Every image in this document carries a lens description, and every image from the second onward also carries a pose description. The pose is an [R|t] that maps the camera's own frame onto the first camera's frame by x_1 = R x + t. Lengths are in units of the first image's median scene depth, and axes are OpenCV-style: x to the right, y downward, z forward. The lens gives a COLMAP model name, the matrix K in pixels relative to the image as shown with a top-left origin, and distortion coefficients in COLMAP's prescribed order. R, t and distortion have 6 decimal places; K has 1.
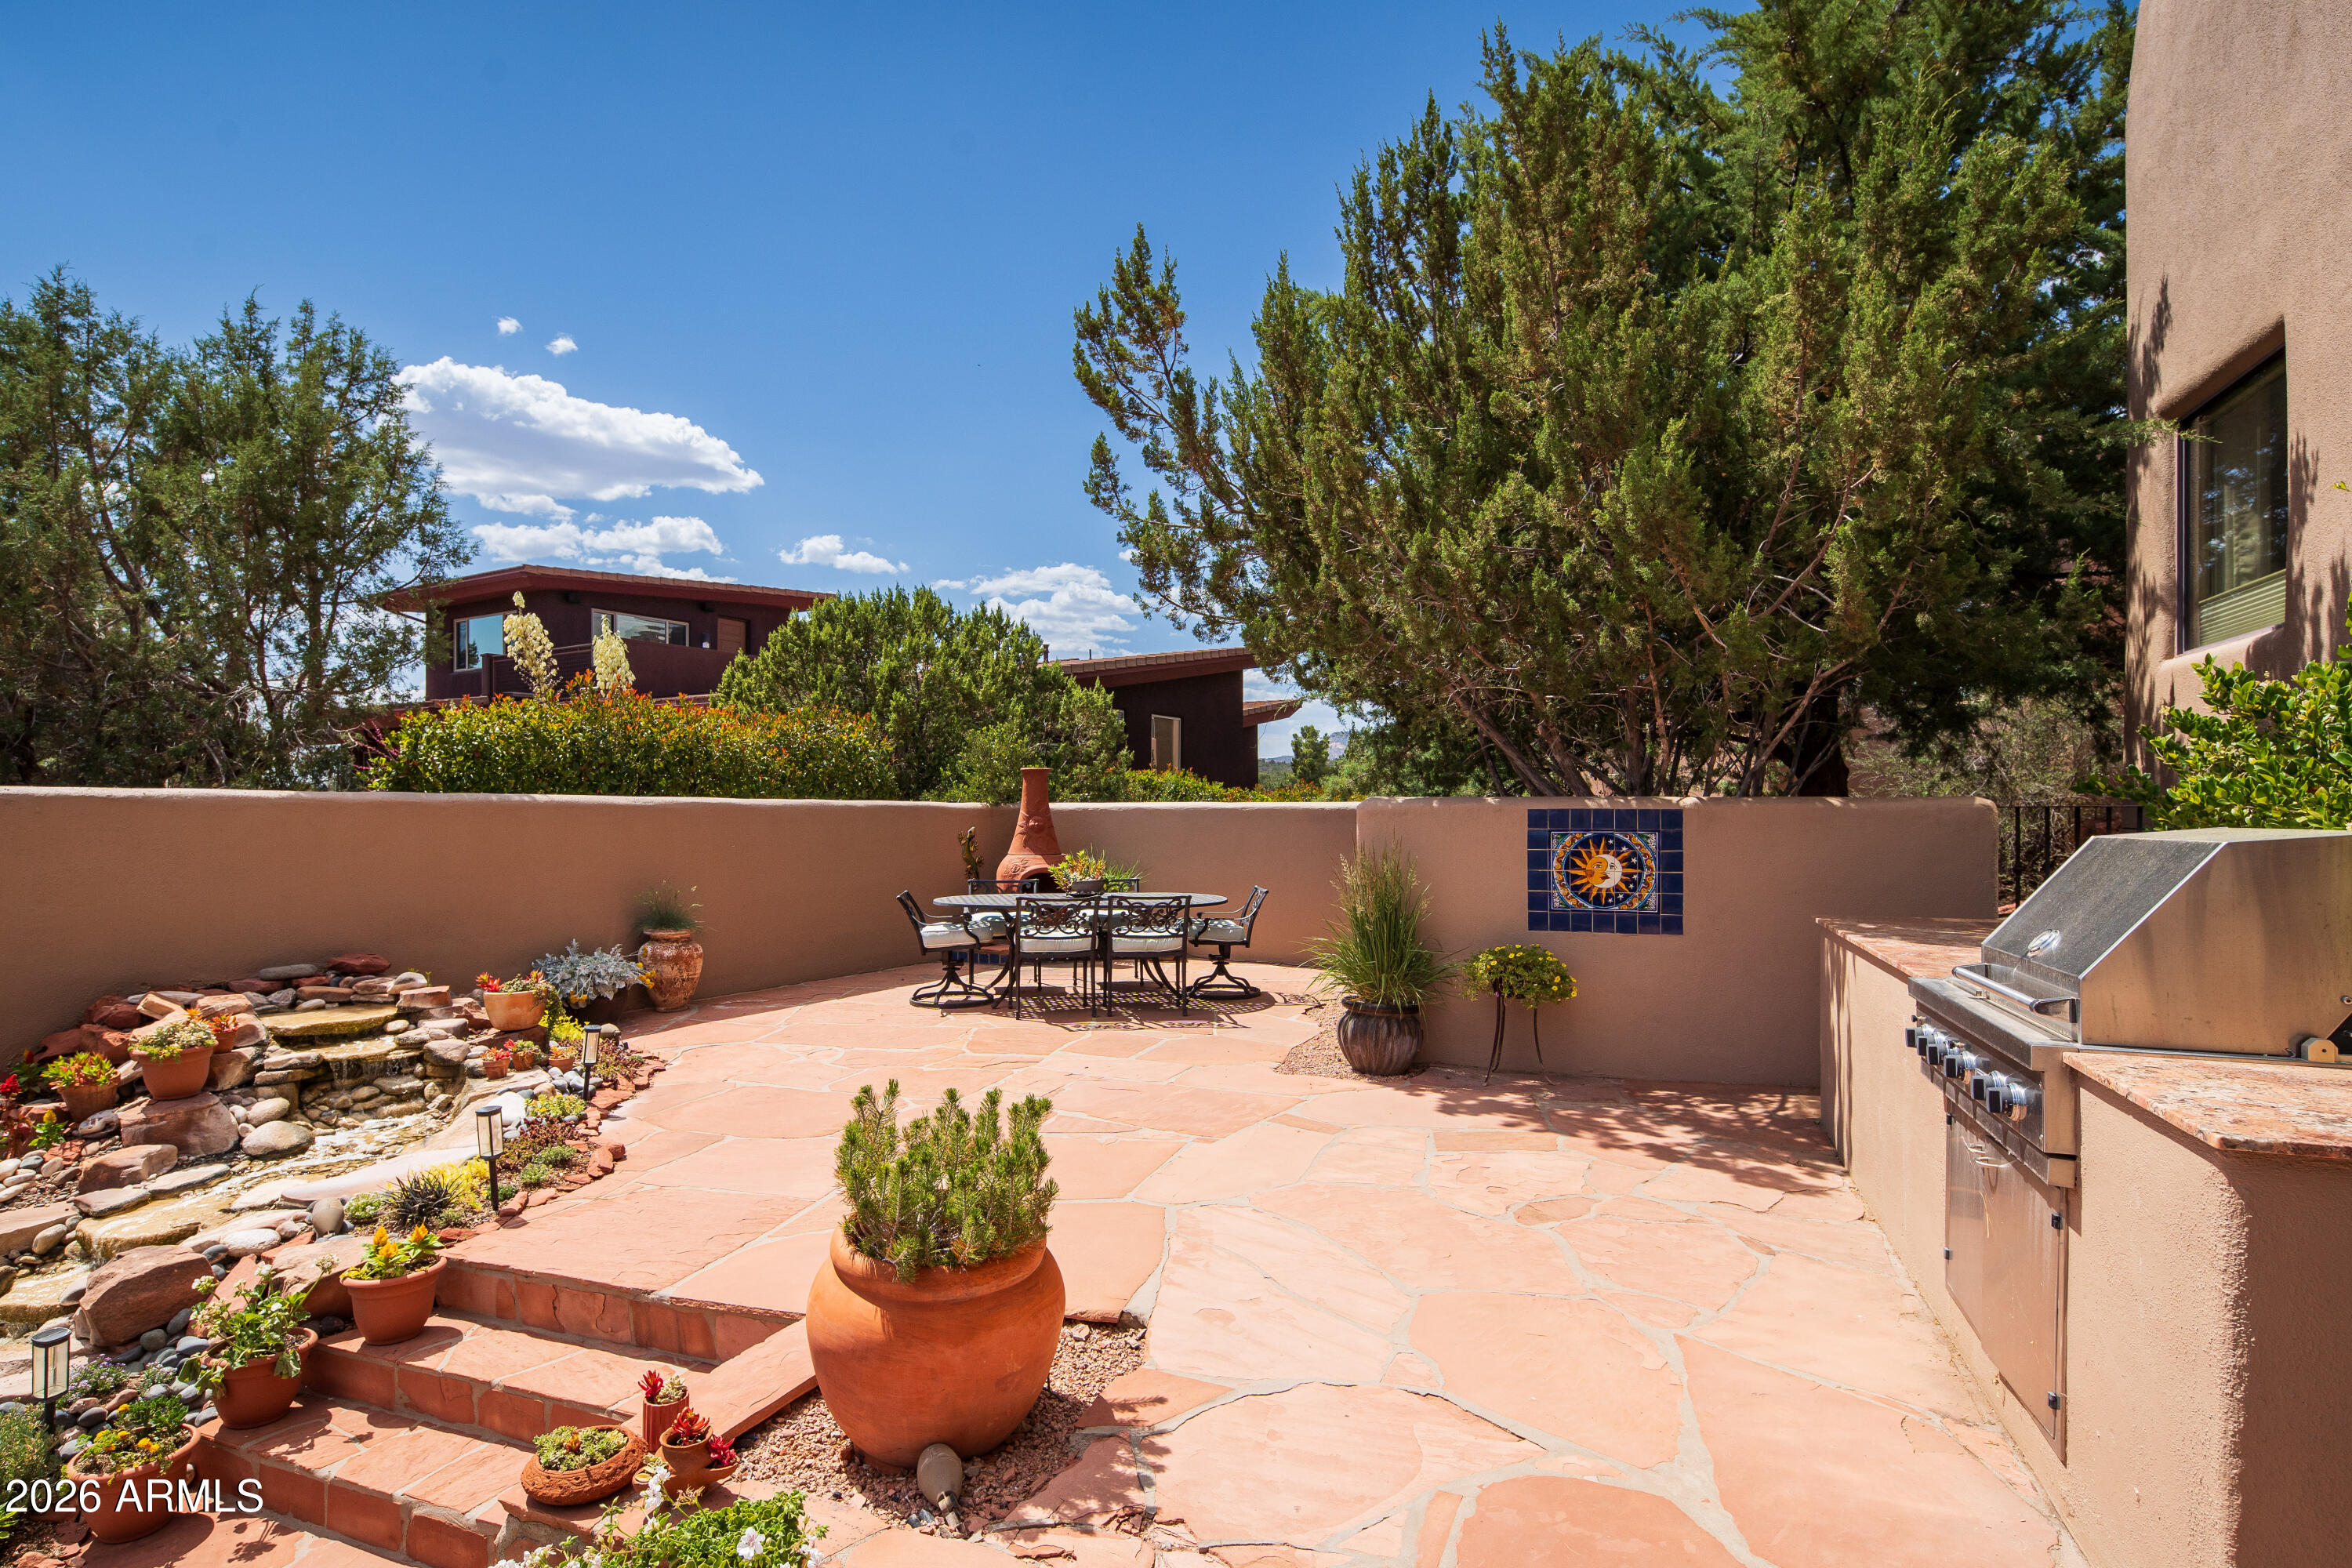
lens RADIAL K [[1172.7, 0, 1167.7], [0, 1172.7, 811.9], [0, 0, 1]] dist [-0.002918, -0.000628]
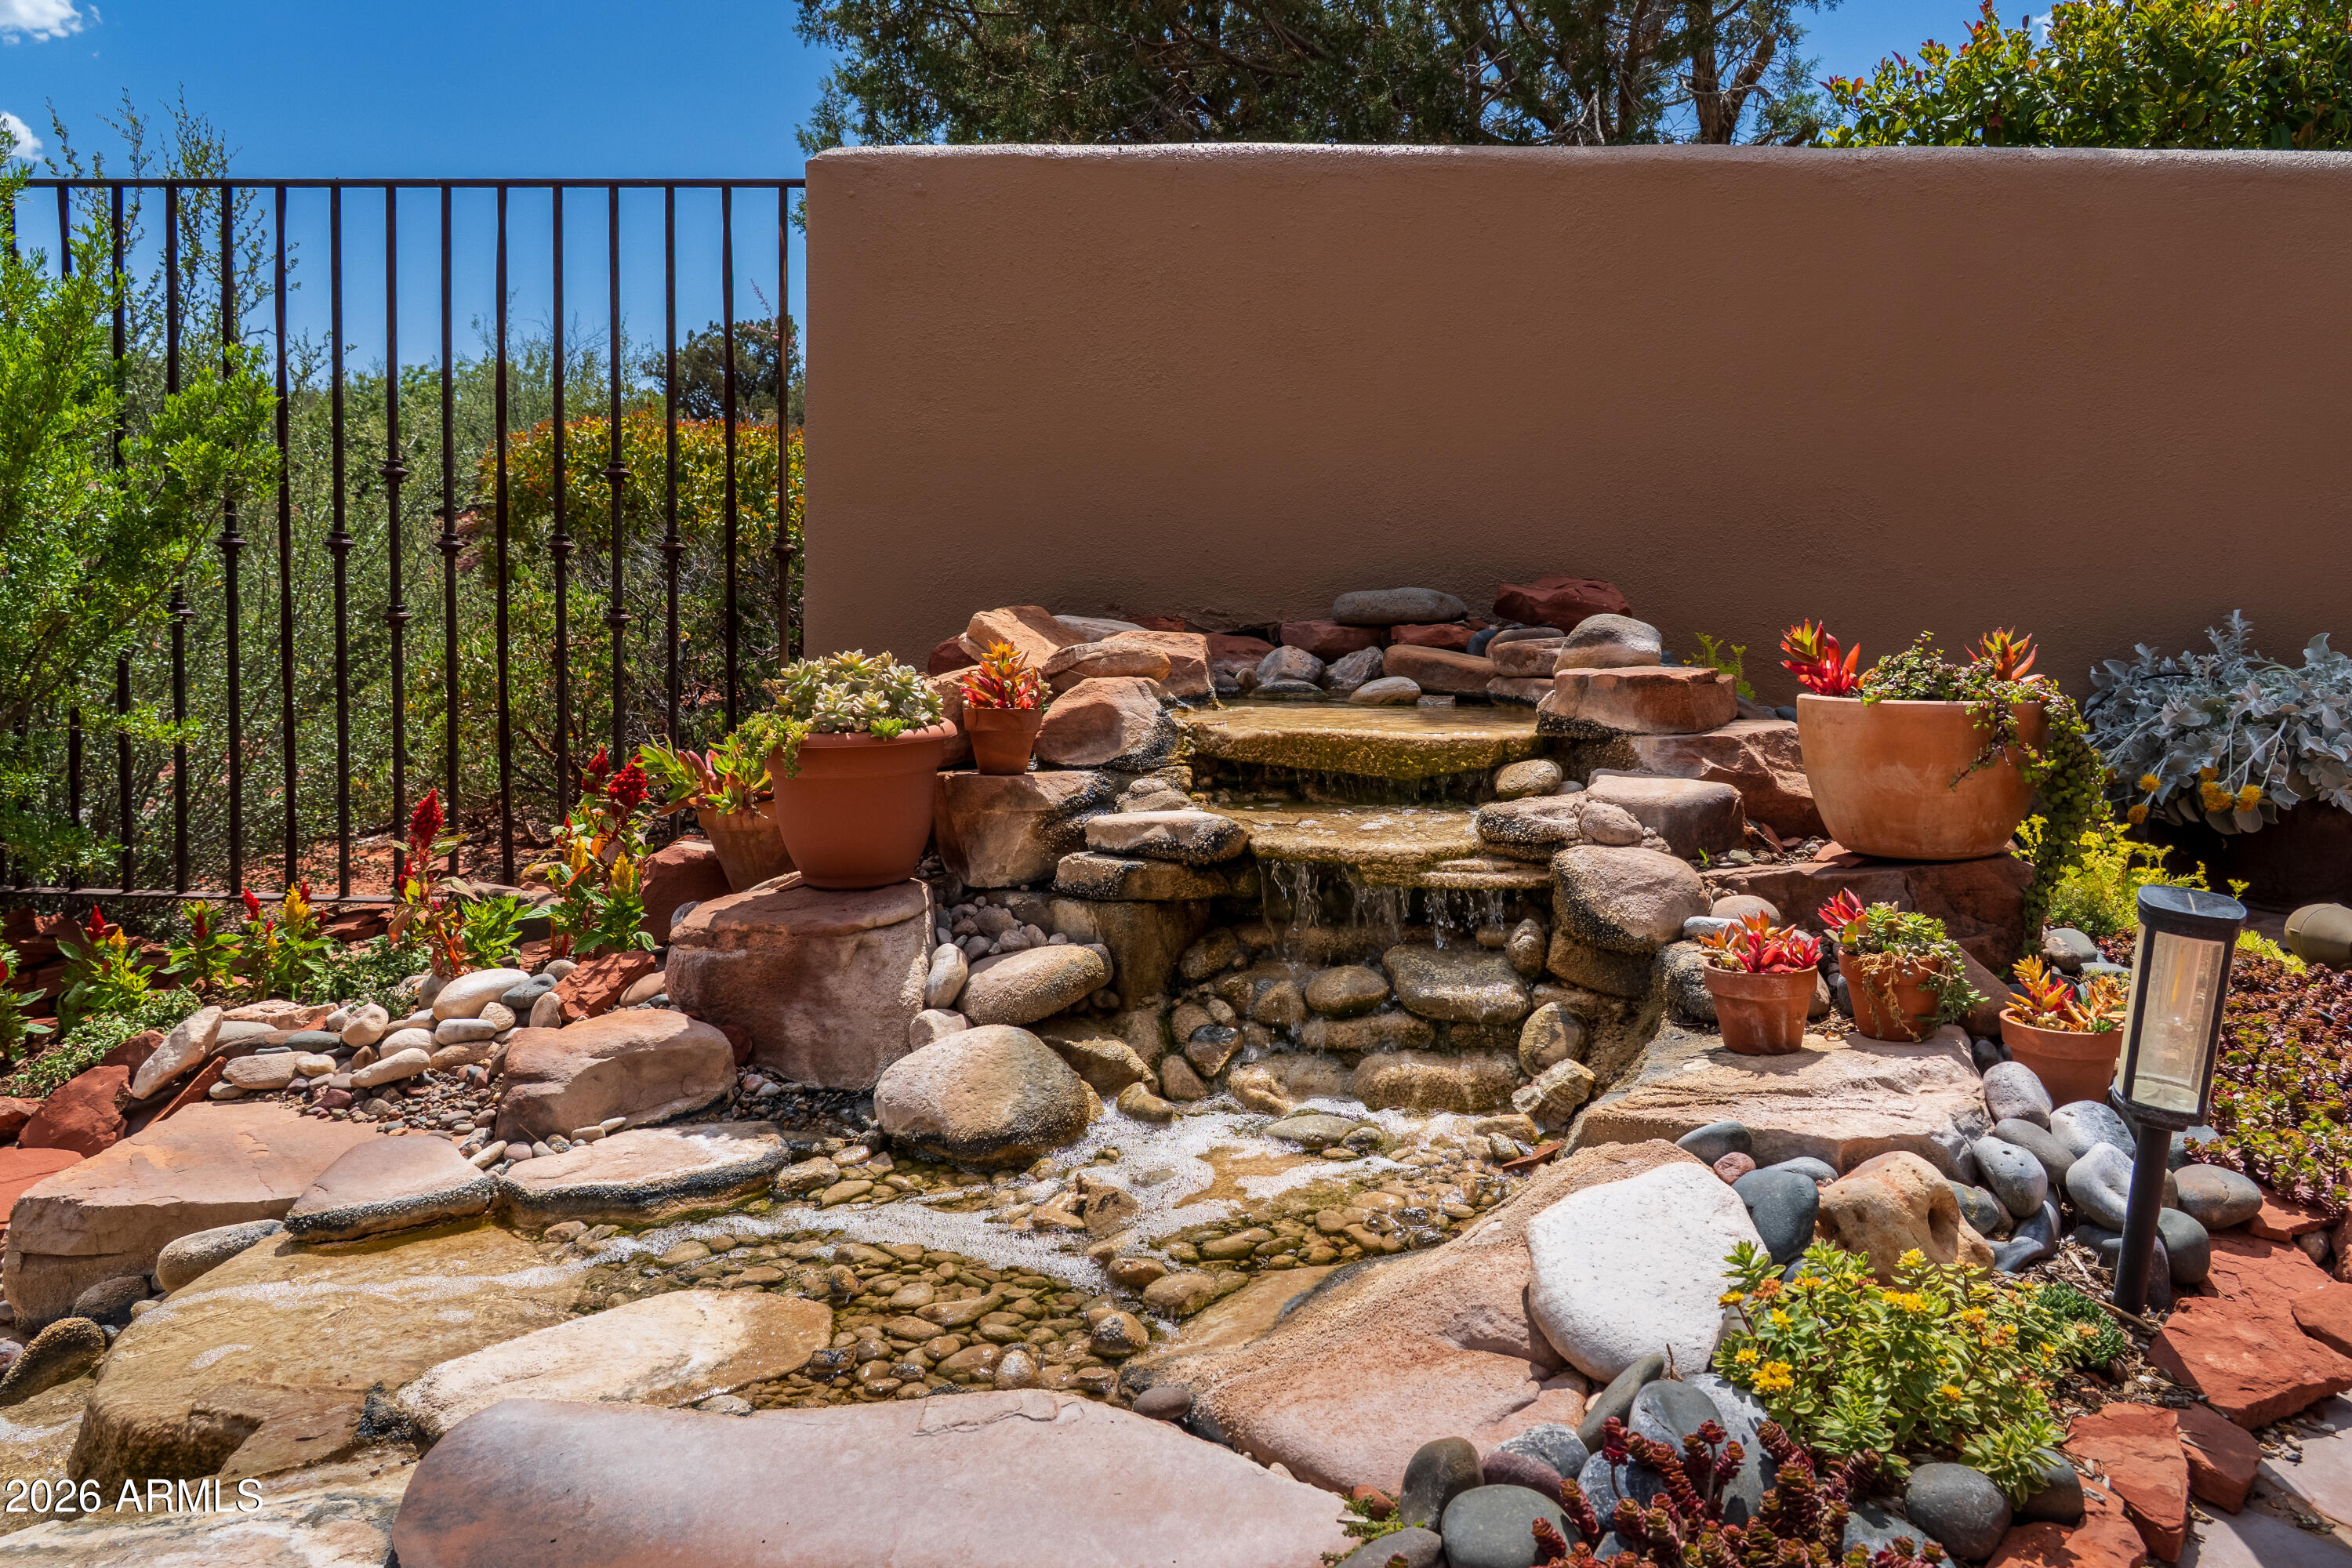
lens RADIAL K [[1651.2, 0, 1170.4], [0, 1651.2, 660.3], [0, 0, 1]] dist [-0.005531, -0.003626]
pose [[0.466225, 0.052640, -0.883099, -0.348895], [-0.005811, 0.998389, 0.056444, 0.135068], [0.884647, -0.021184, 0.465780, 0.753838]]
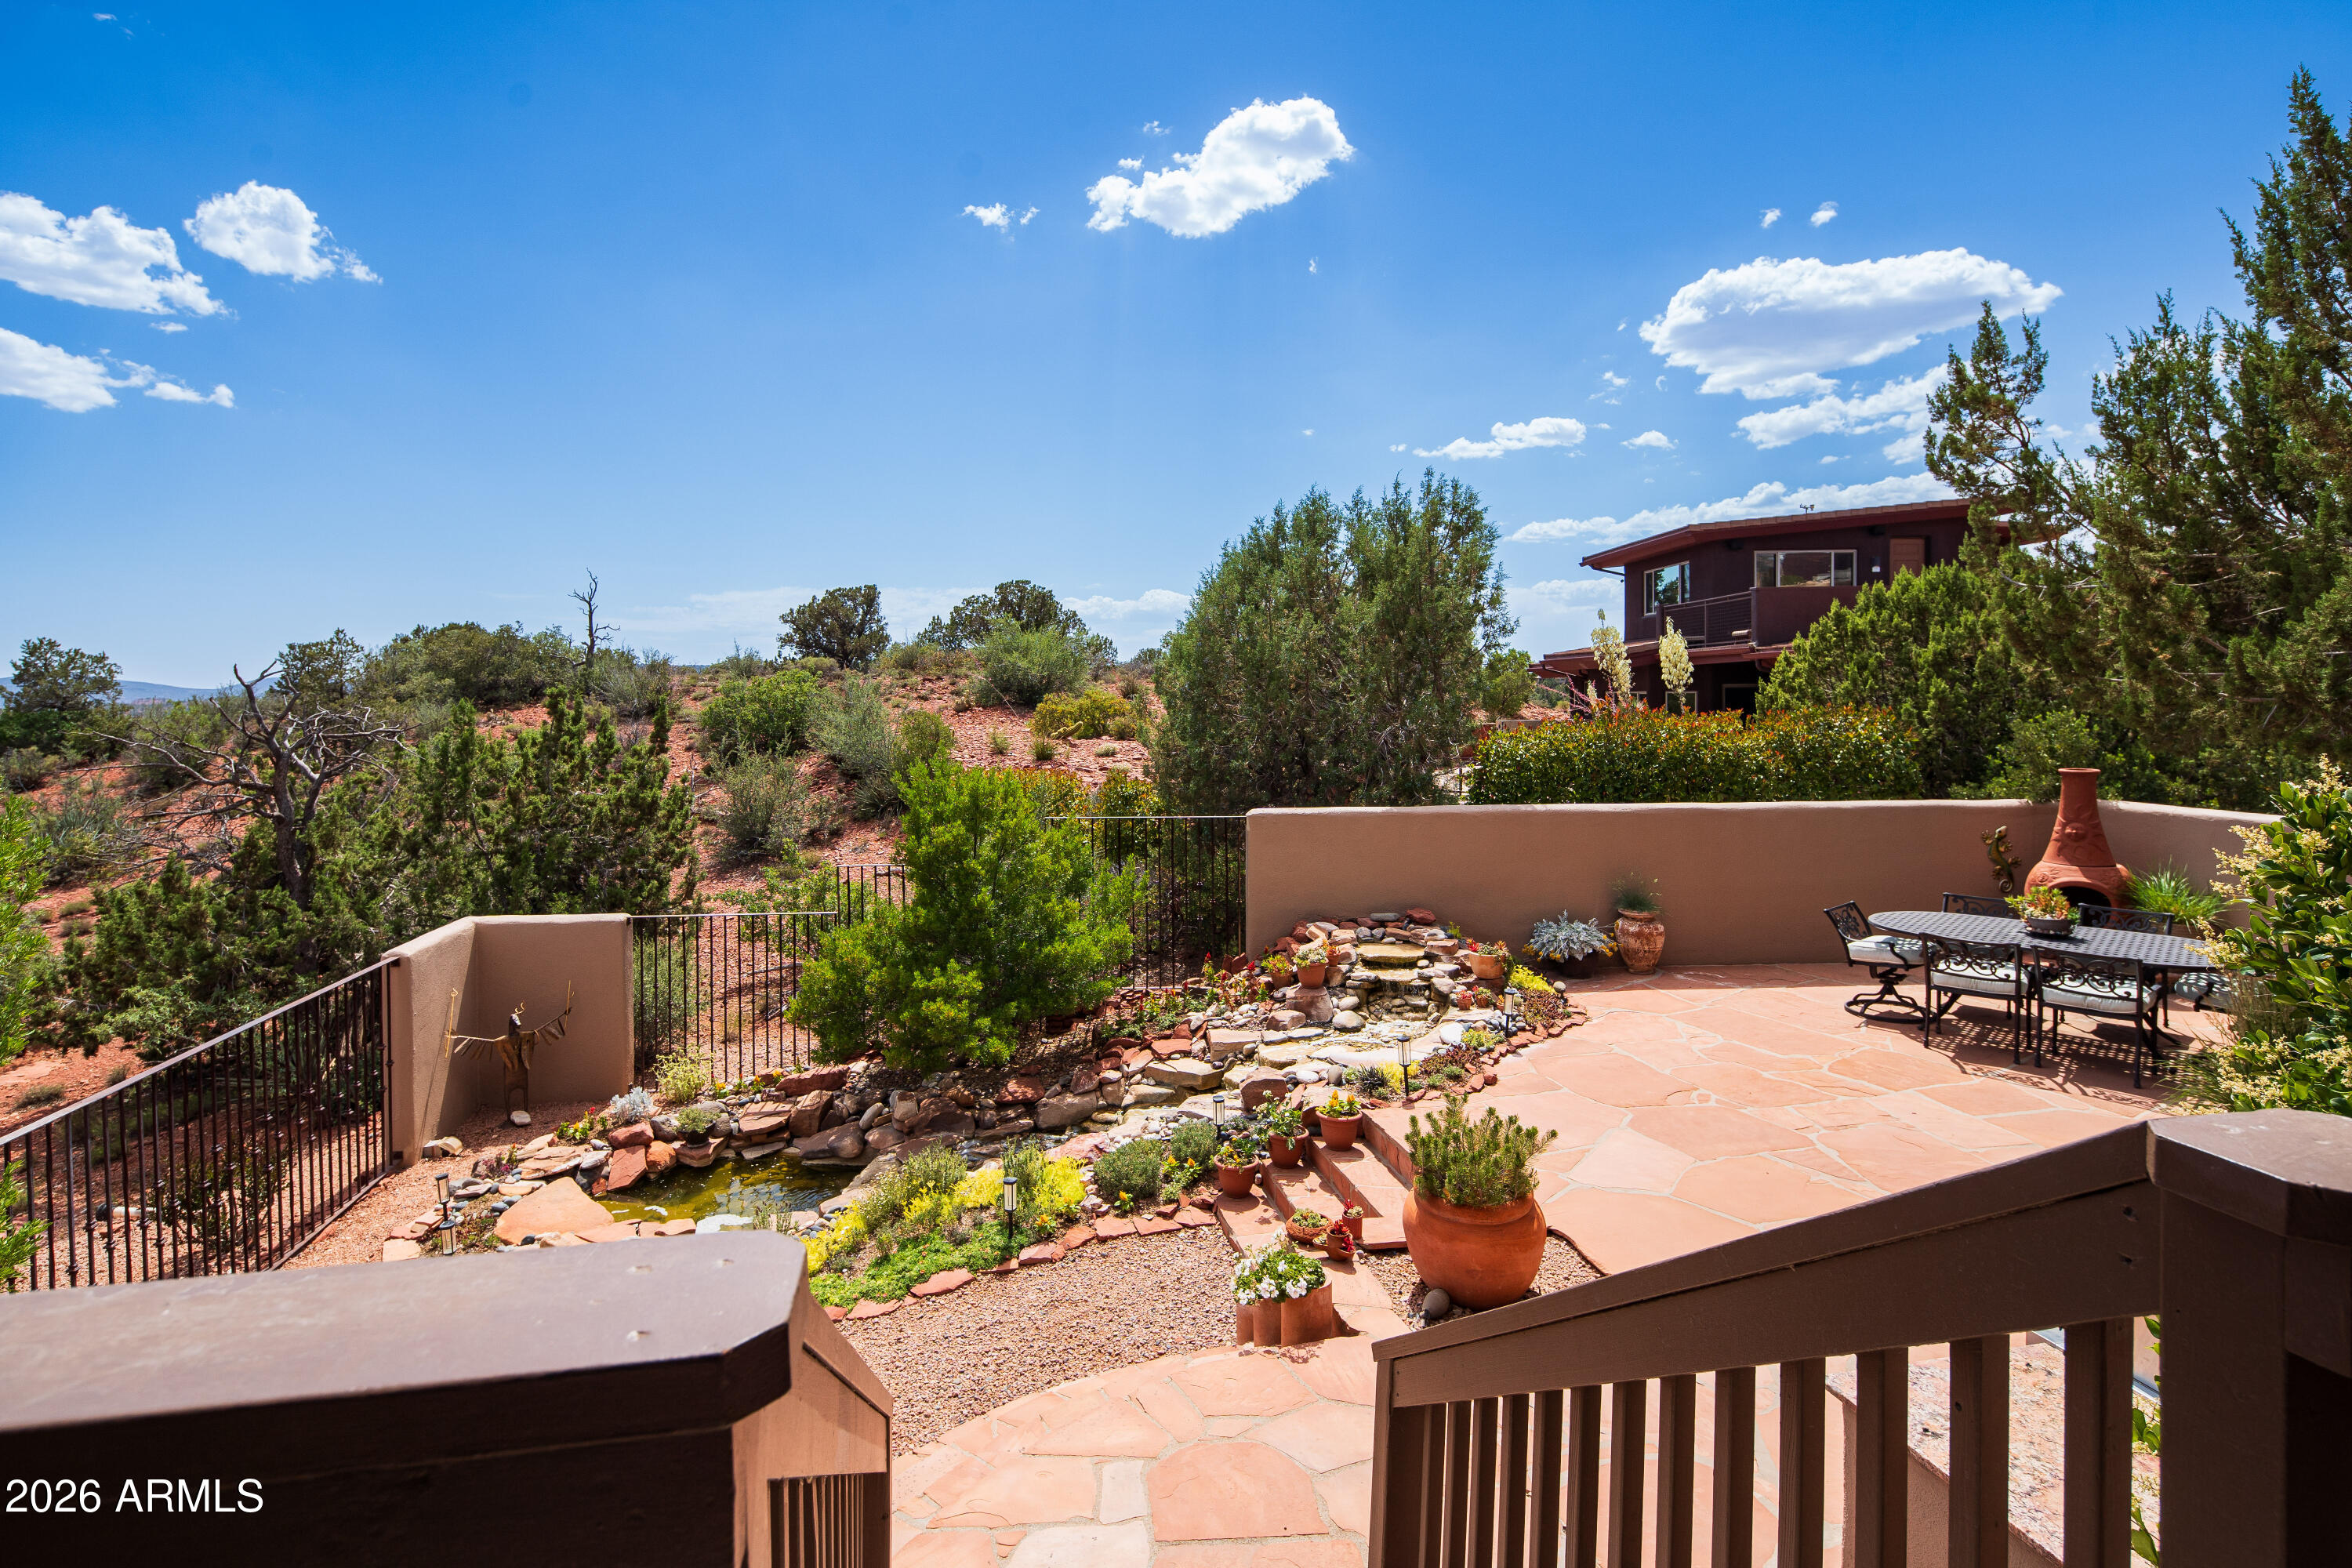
lens RADIAL K [[1166.1, 0, 1165.8], [0, 1166.1, 712.0], [0, 0, 1]] dist [0.002134, 0.000037]
pose [[0.549230, 0.010213, -0.835609, 0.521126], [0.004812, 0.999870, 0.015383, -0.201993], [0.835657, -0.012470, 0.549110, -0.199531]]
